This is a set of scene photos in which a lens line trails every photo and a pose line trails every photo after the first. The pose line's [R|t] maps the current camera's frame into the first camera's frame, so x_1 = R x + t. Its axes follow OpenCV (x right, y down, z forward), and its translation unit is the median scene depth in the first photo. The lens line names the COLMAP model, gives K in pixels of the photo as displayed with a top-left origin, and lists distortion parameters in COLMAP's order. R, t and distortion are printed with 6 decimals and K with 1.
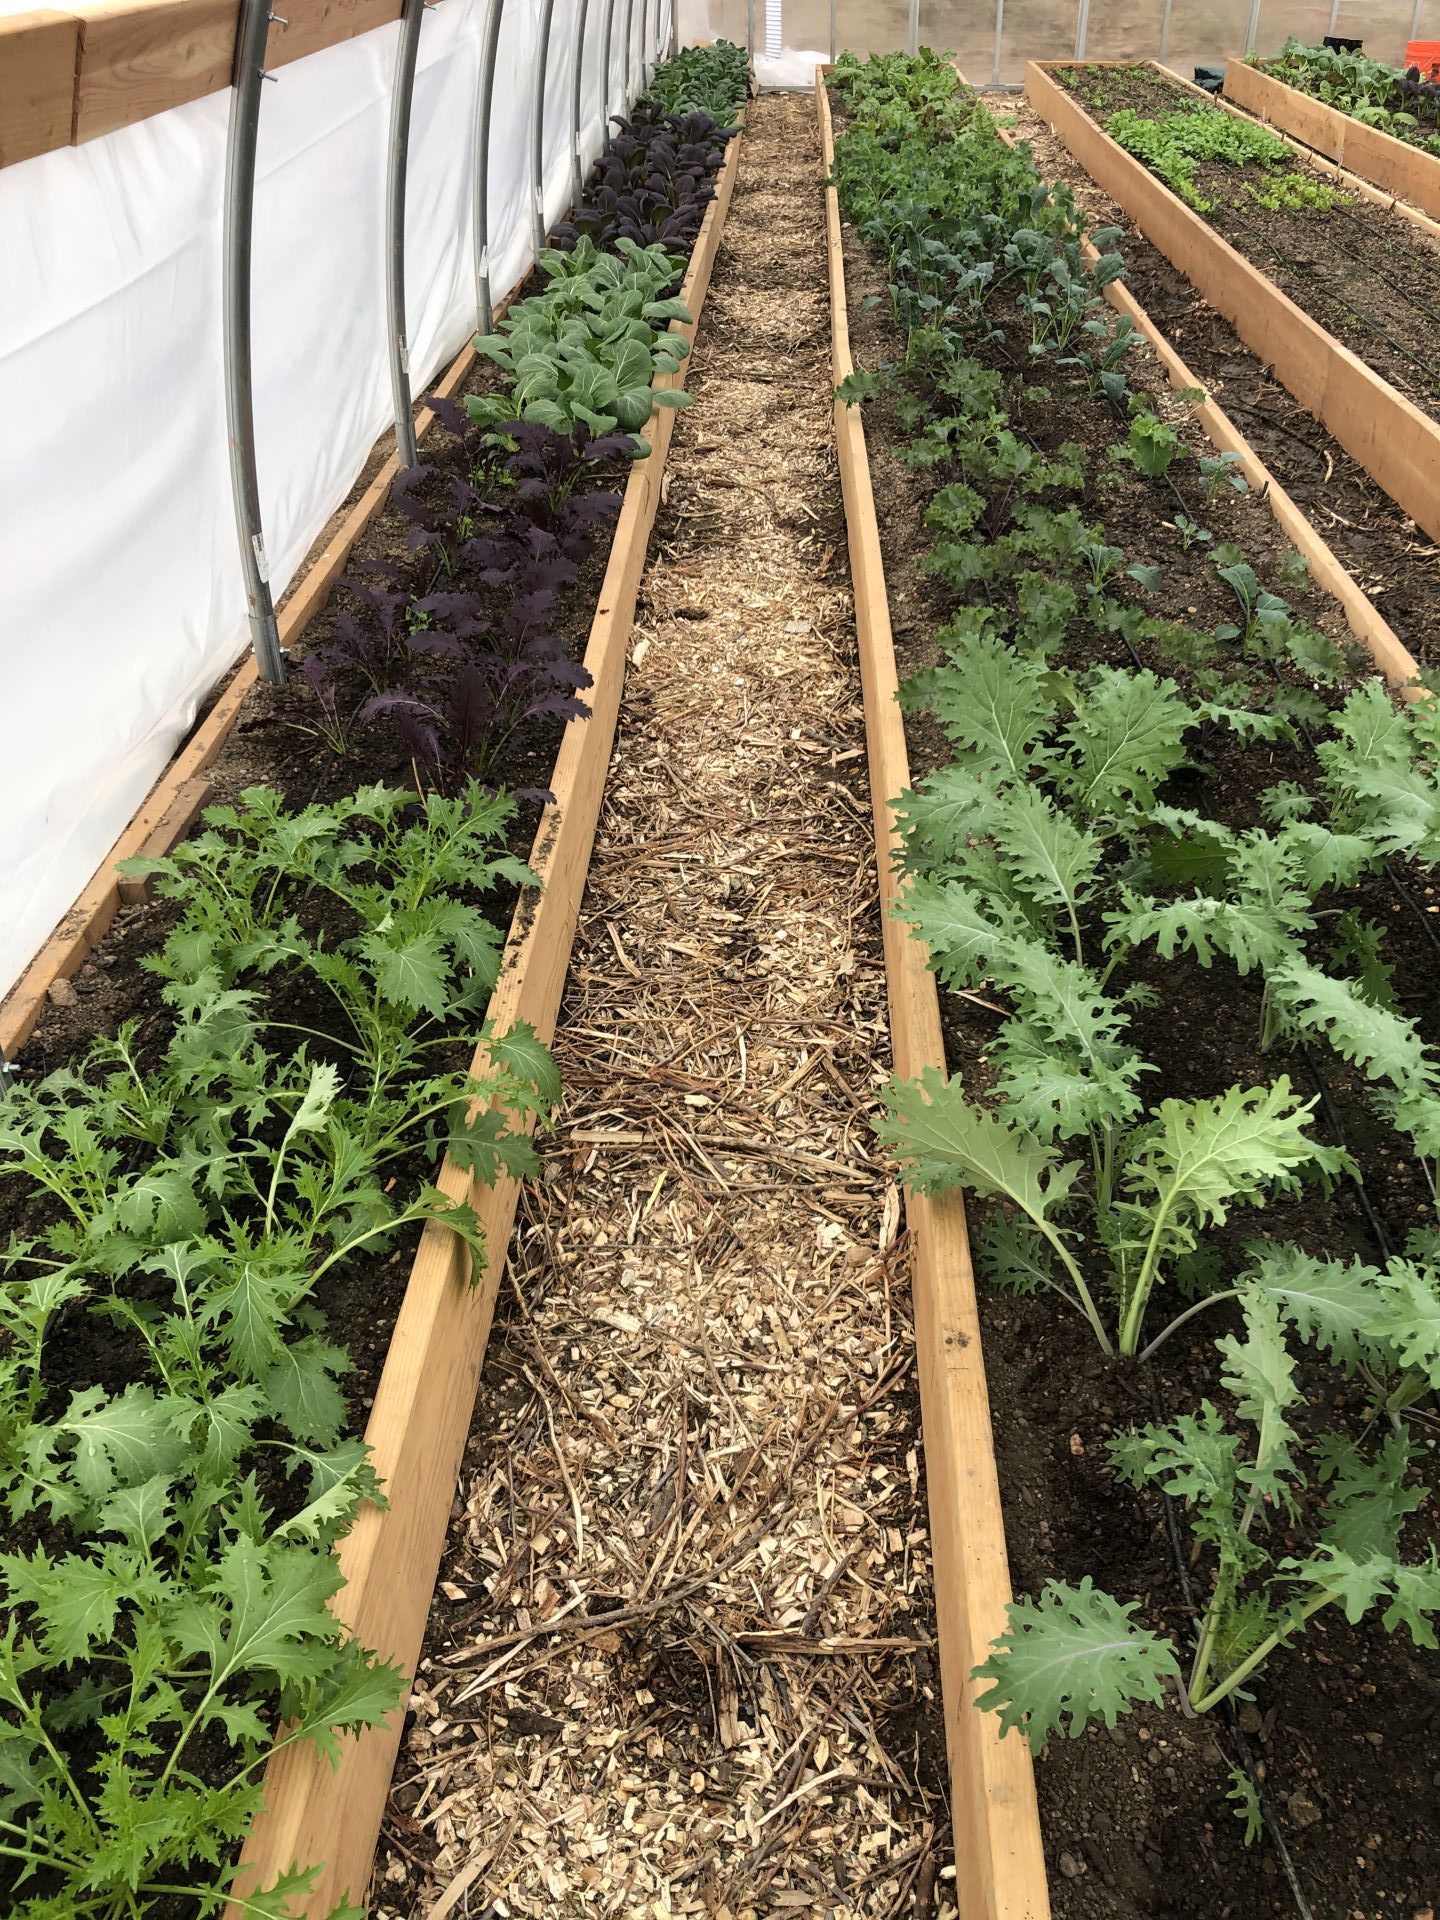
lens RADIAL K [[1568.8, 0, 720.0], [0, 1568.8, 960.0], [0, 0, 1]] dist [0.001532, -0.001029]
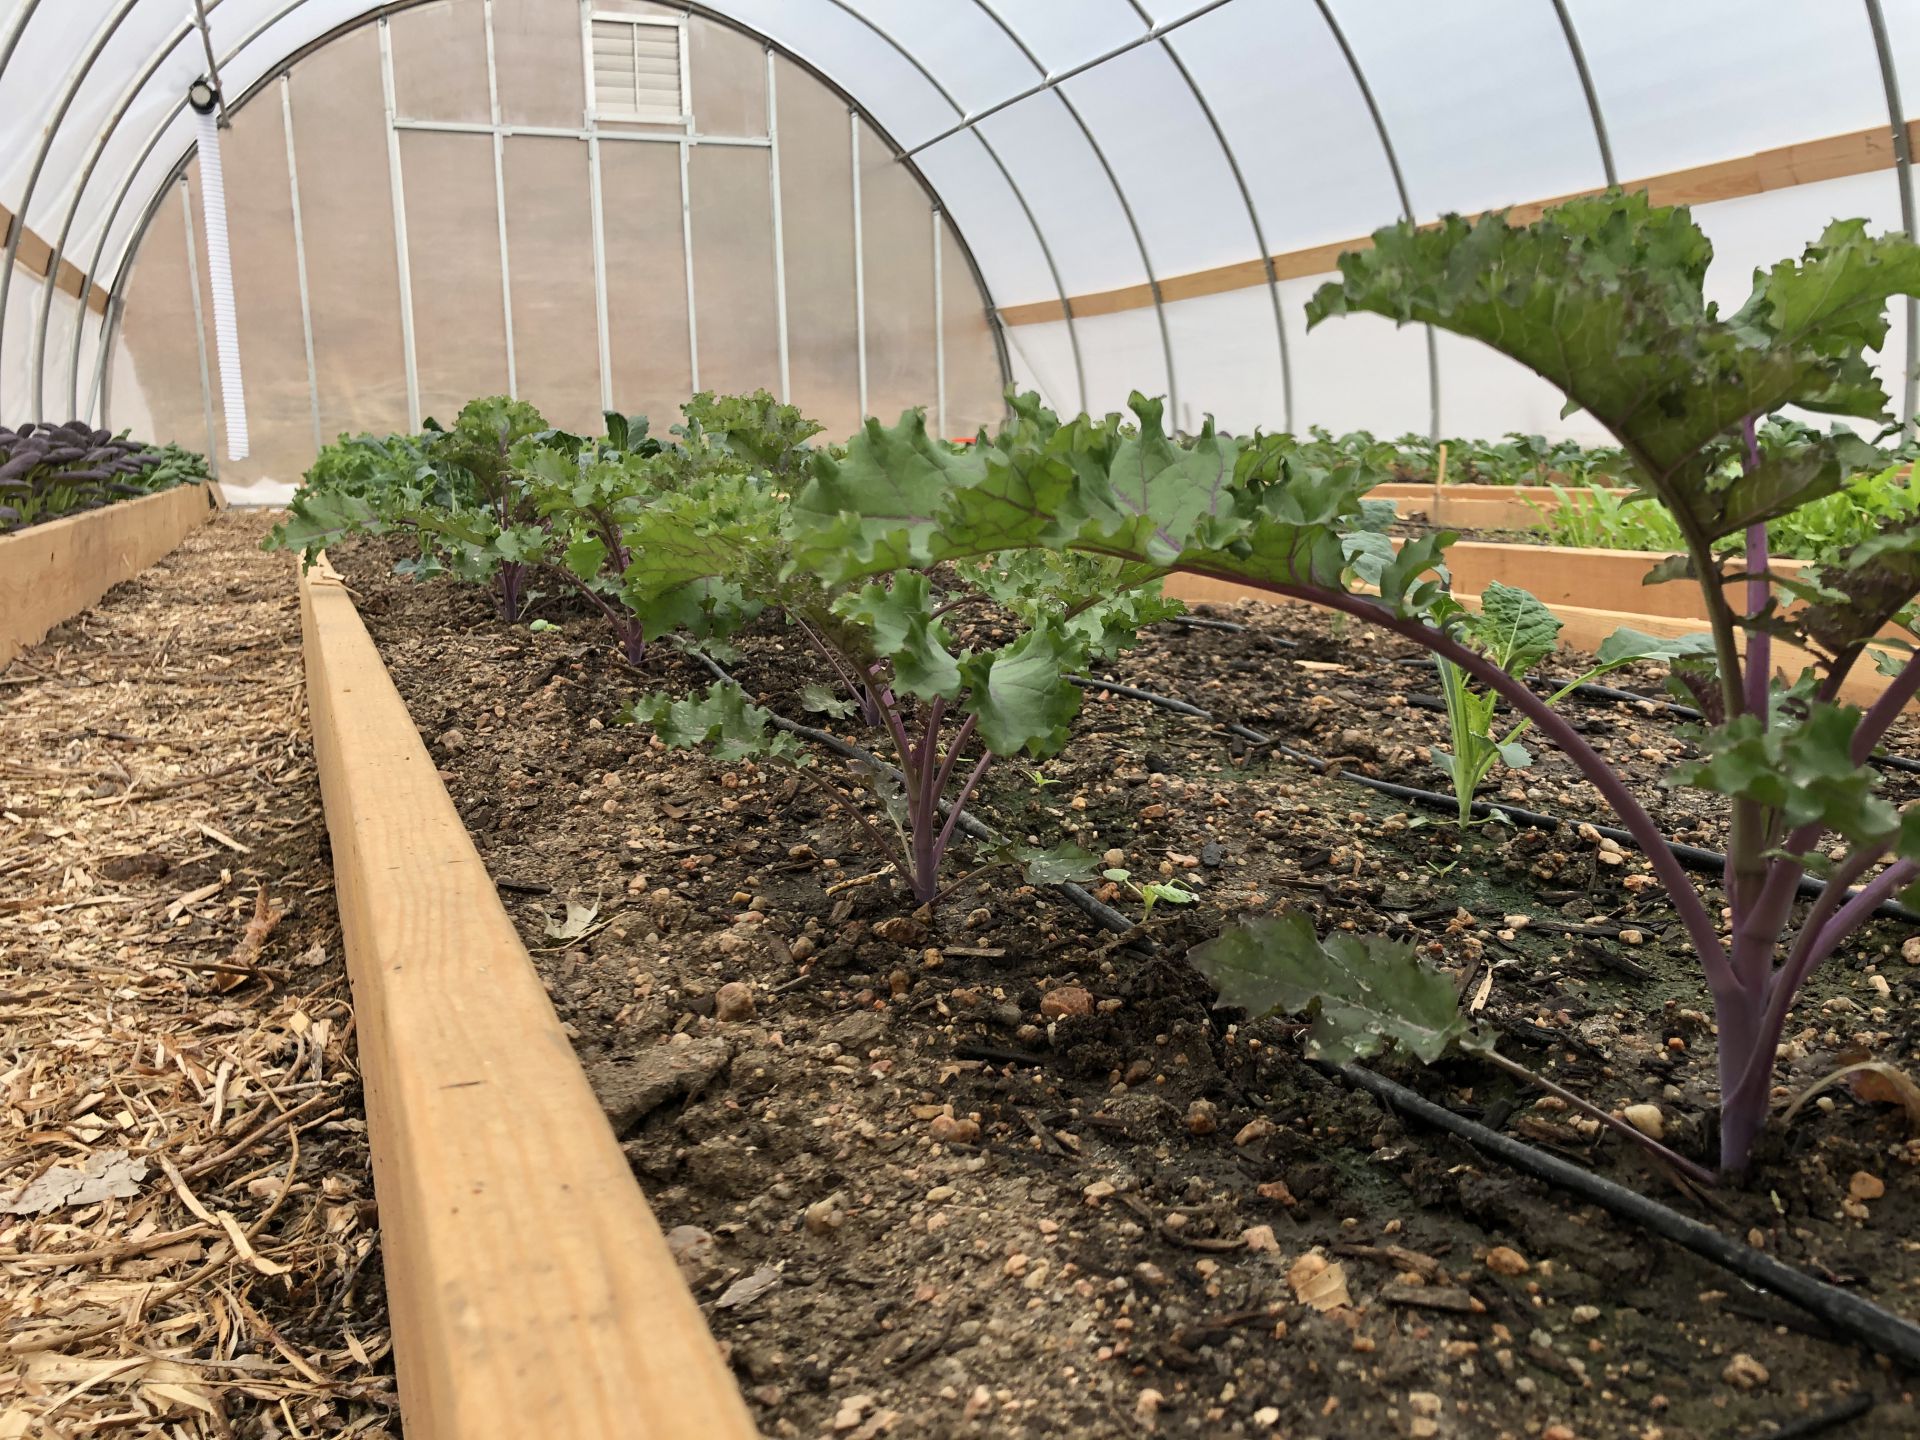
lens RADIAL K [[1568.8, 0, 960.0], [0, 1568.8, 720.0], [0, 0, 1]] dist [0.001532, -0.001029]
pose [[0.907194, -0.072490, 0.414420, 0.071903], [0.247093, 0.889054, -0.385393, -0.149697], [-0.340504, 0.452027, 0.824457, 0.724029]]
